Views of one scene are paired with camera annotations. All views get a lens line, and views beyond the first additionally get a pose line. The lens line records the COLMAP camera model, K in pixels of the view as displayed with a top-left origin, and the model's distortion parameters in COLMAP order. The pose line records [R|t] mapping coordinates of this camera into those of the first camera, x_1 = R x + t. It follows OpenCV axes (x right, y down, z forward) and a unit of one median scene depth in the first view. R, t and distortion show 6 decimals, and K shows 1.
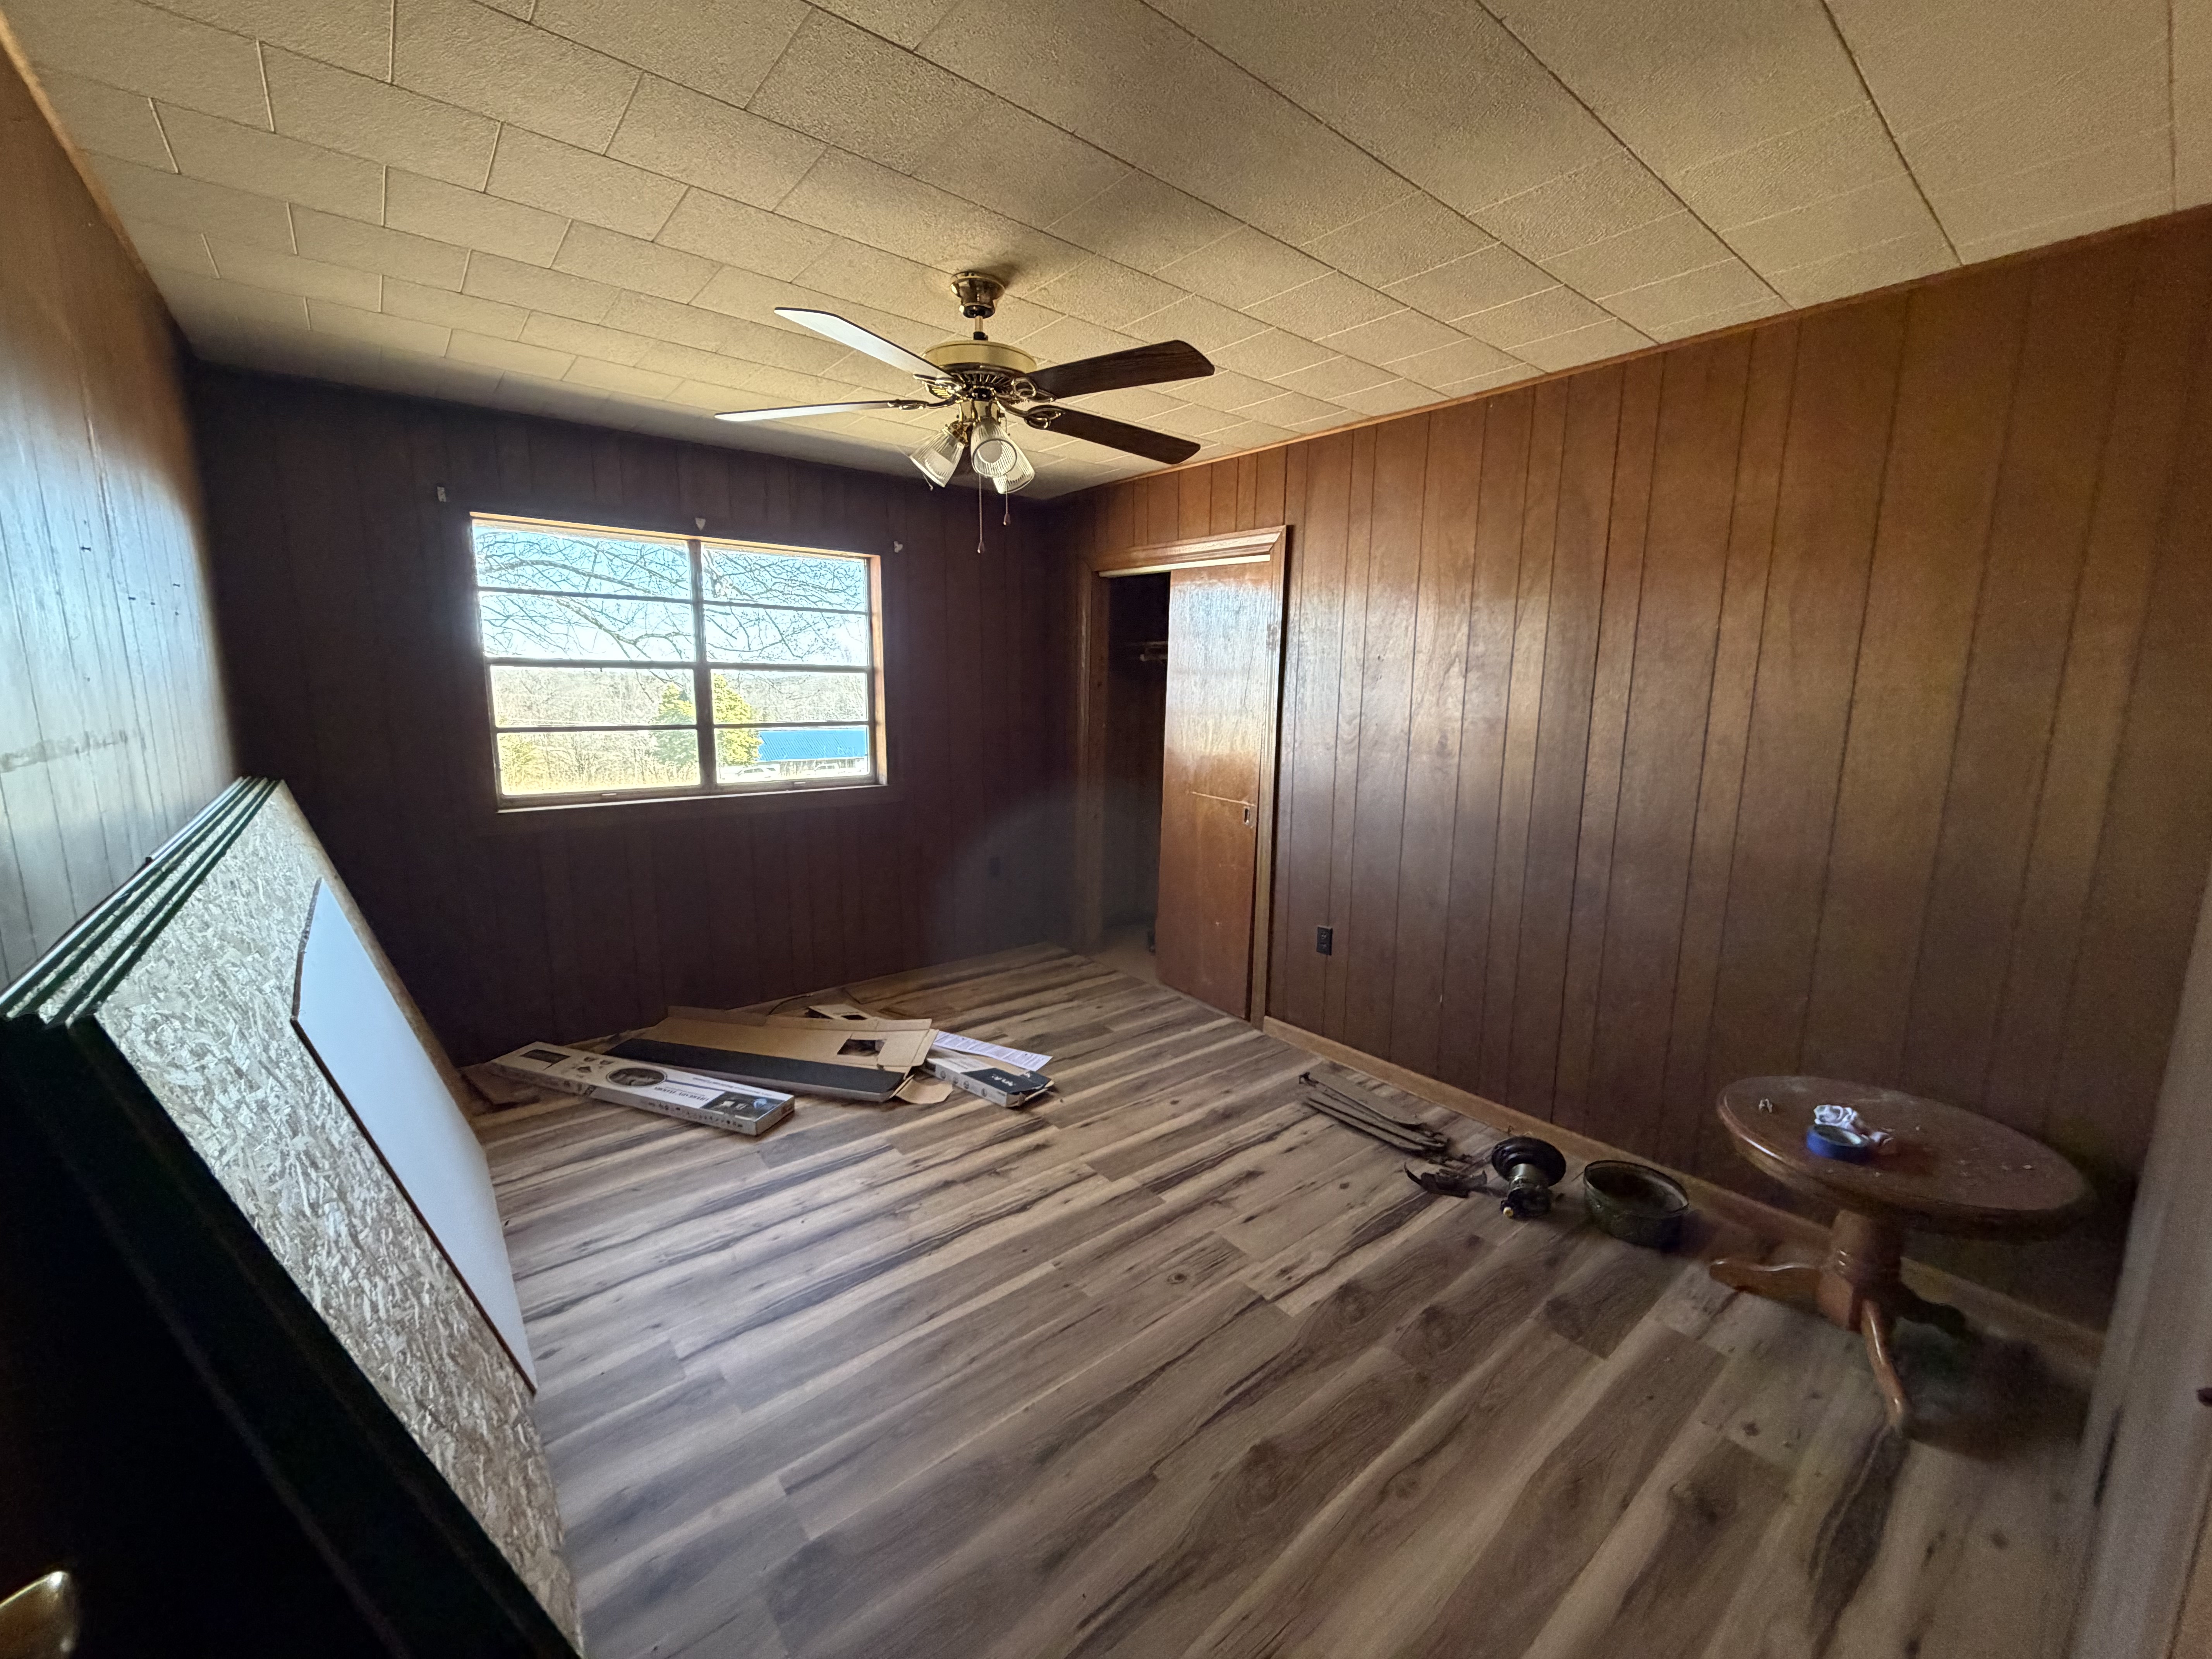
lens RADIAL K [[886.8, 0, 1103.7], [0, 886.8, 838.4], [0, 0, 1]] dist [0.001859, 0.000215]
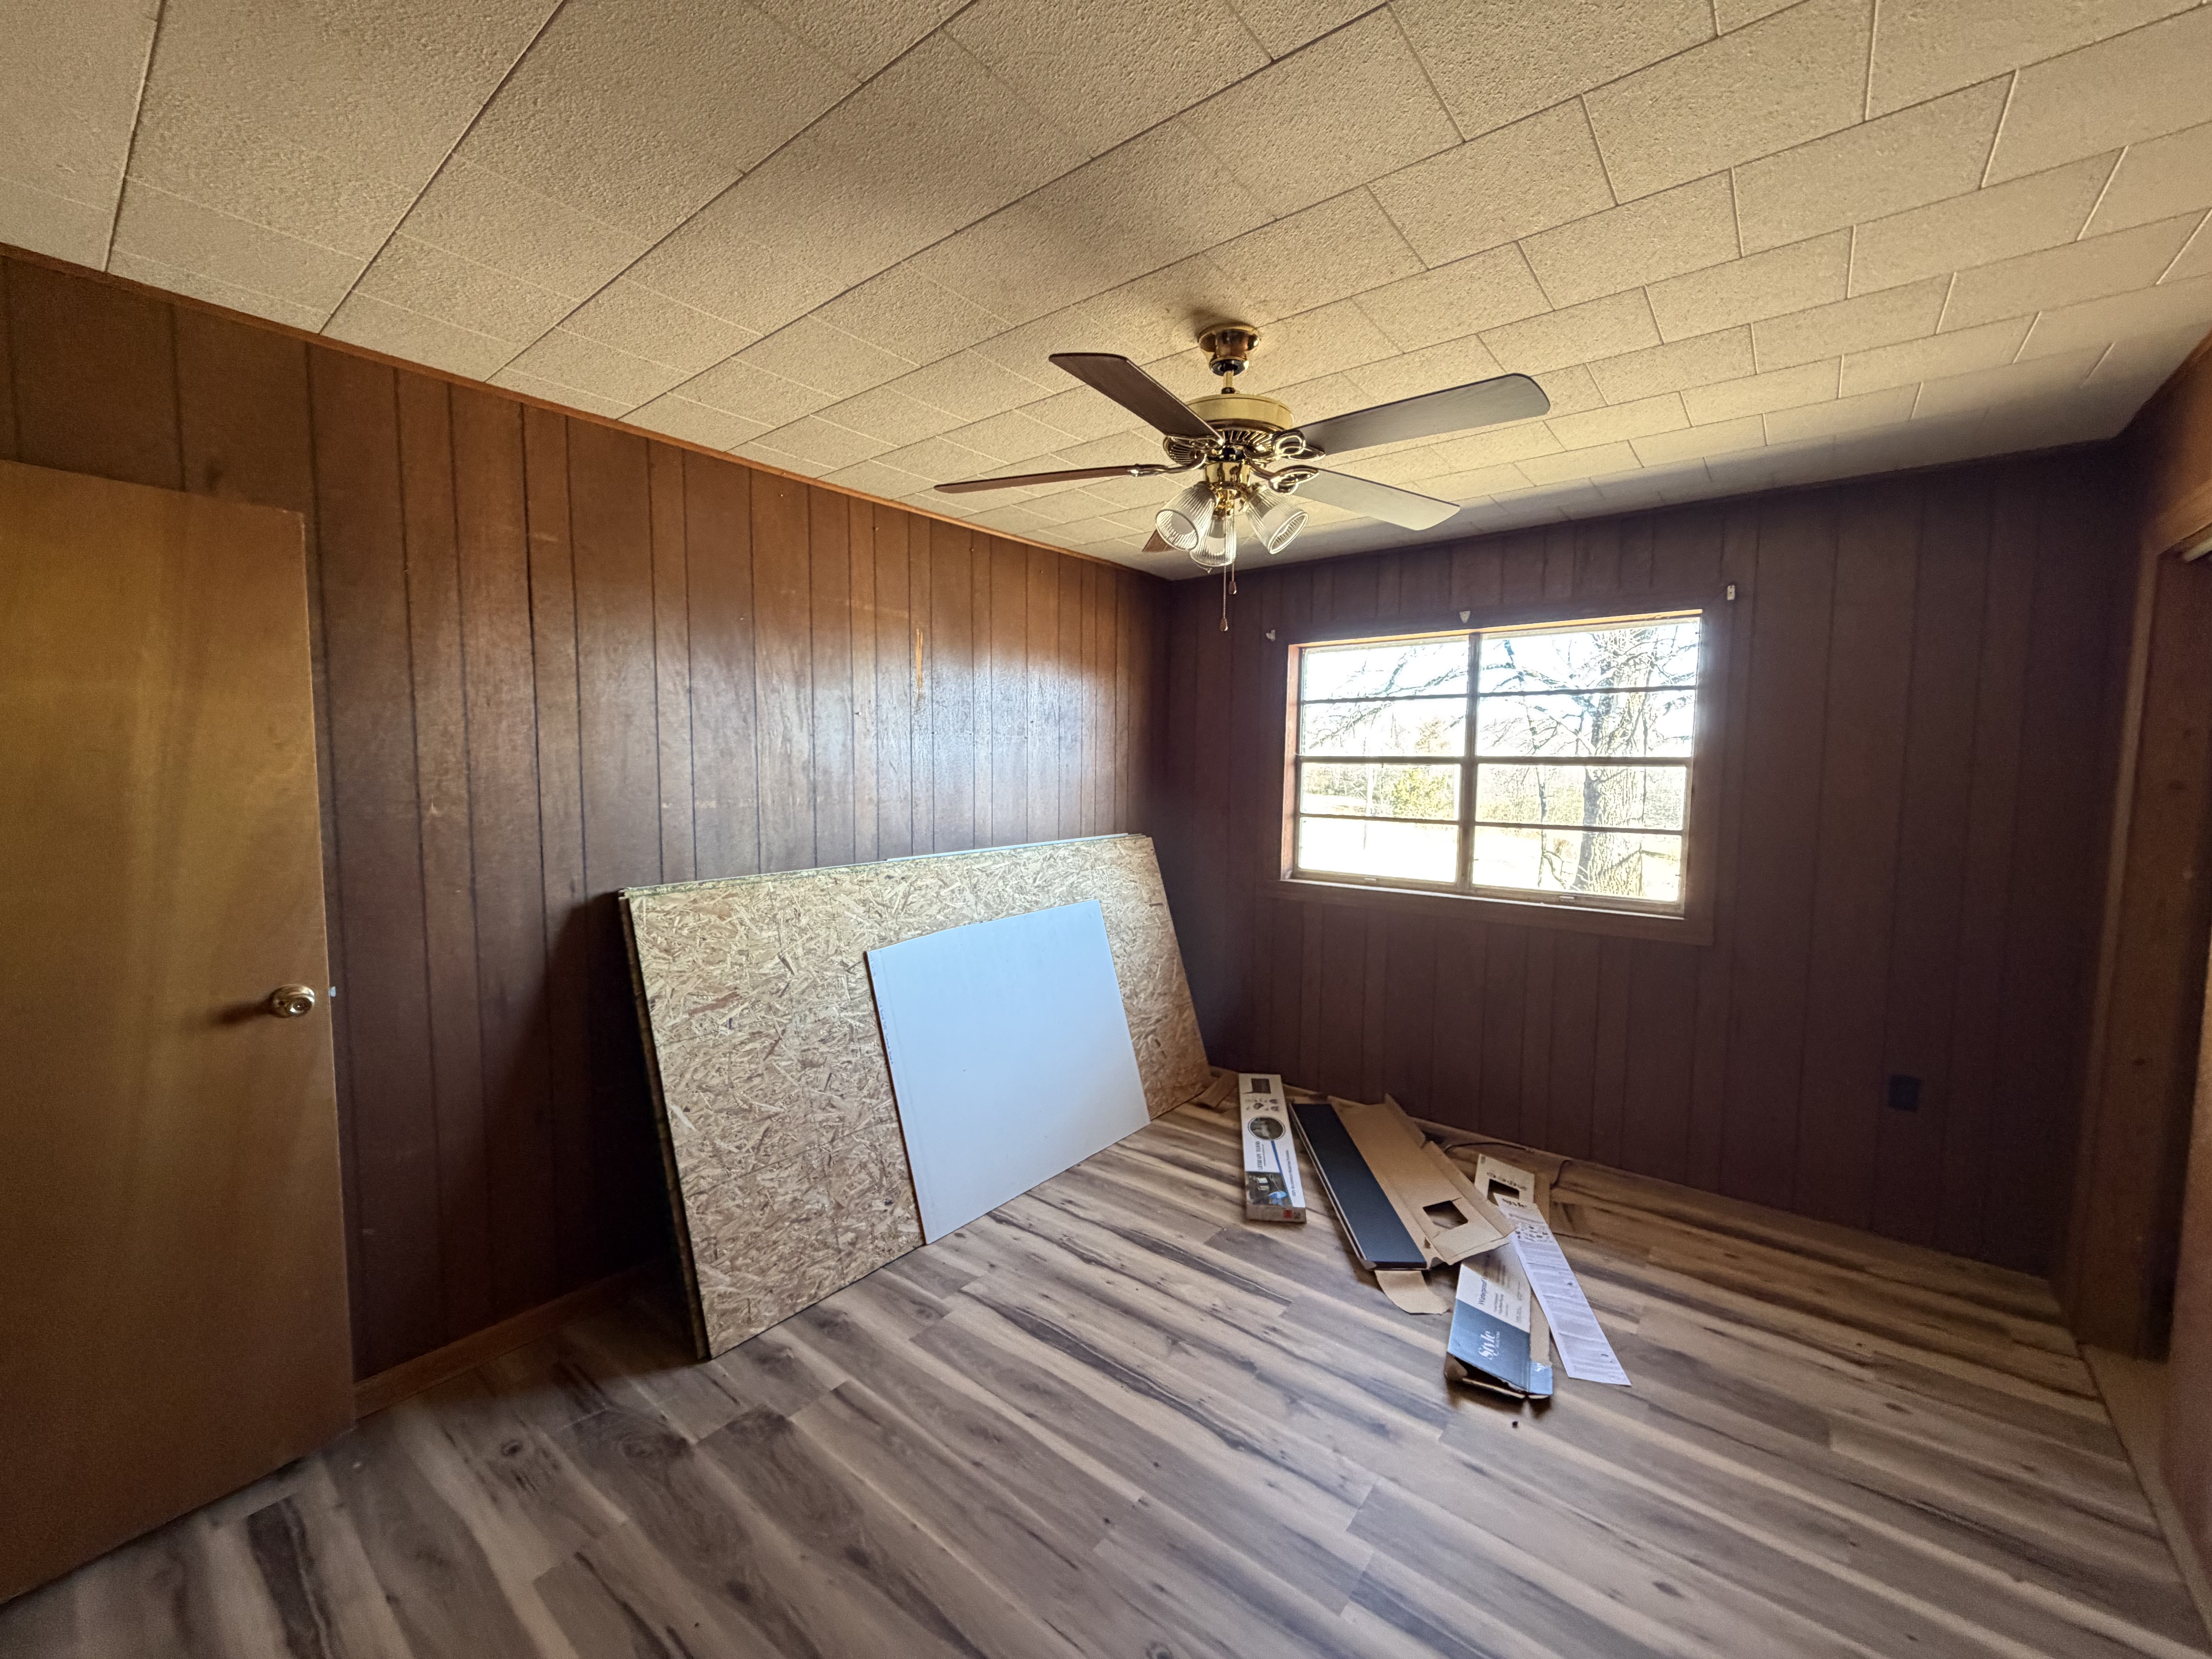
lens RADIAL K [[886.8, 0, 1103.7], [0, 886.8, 838.4], [0, 0, 1]] dist [0.001859, 0.000215]
pose [[0.200848, 0.071289, -0.977025, 0.482236], [-0.174755, 0.983958, 0.035870, -0.089834], [0.963909, 0.163536, 0.210084, 0.504063]]
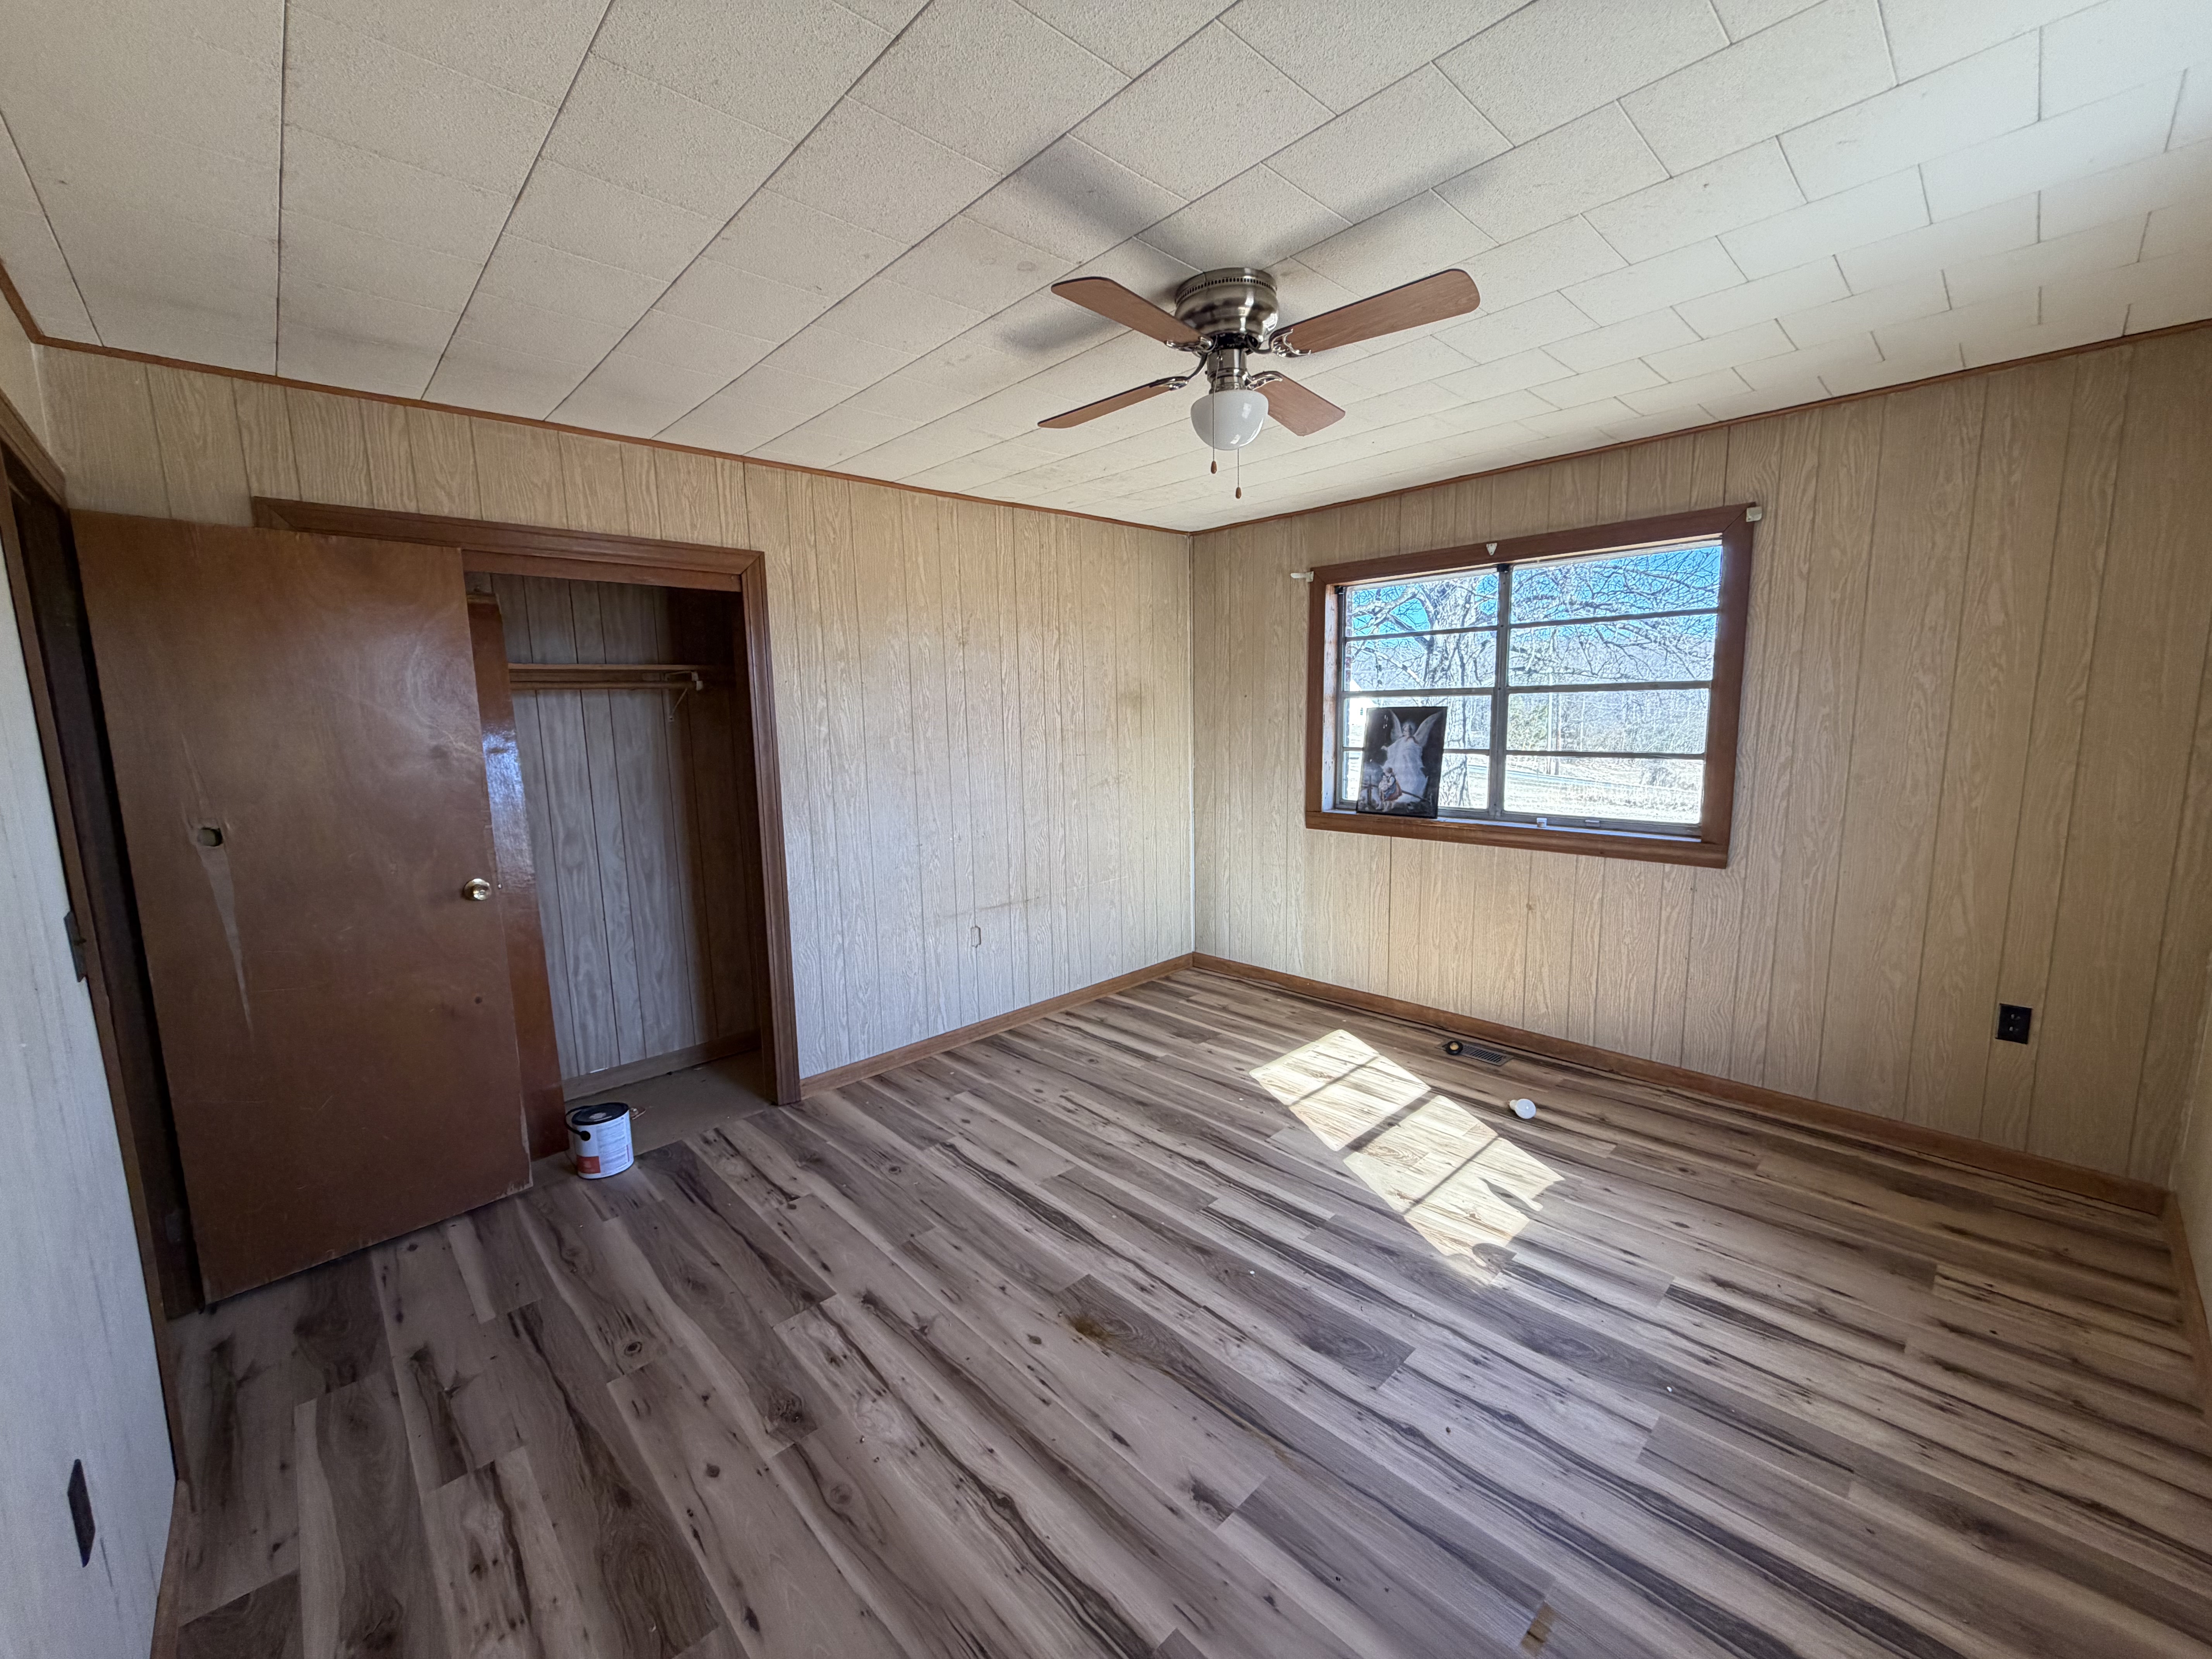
lens RADIAL K [[873.9, 0, 1102.4], [0, 873.9, 834.6], [0, 0, 1]] dist [-0.000982, -0.000206]
pose [[0.068762, 0.129470, -0.989196, 0.590624], [-0.147239, 0.982002, 0.118293, -0.101499], [0.986708, 0.137515, 0.086588, 0.584654]]
